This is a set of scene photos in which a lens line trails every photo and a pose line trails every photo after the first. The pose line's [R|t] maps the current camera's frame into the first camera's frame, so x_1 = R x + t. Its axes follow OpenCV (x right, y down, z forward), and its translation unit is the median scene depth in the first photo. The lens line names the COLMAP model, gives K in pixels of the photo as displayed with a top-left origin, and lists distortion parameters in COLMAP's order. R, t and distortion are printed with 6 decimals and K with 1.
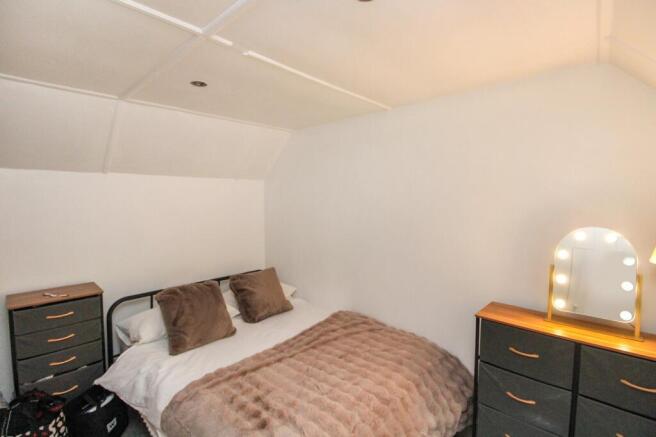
lens RADIAL K [[308.5, 0, 328.1], [0, 308.5, 217.6], [0, 0, 1]] dist [-0.028441, -0.000814]
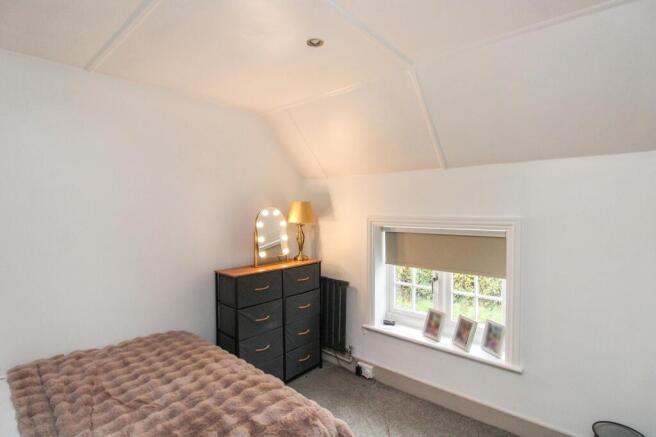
lens RADIAL K [[308.5, 0, 328.3], [0, 308.5, 218.1], [0, 0, 1]] dist [-0.028441, -0.000814]
pose [[-0.037890, -0.023079, 0.999015, -0.925152], [0.061660, 0.997774, 0.025389, 0.065062], [-0.997378, 0.062561, -0.036383, 0.685451]]
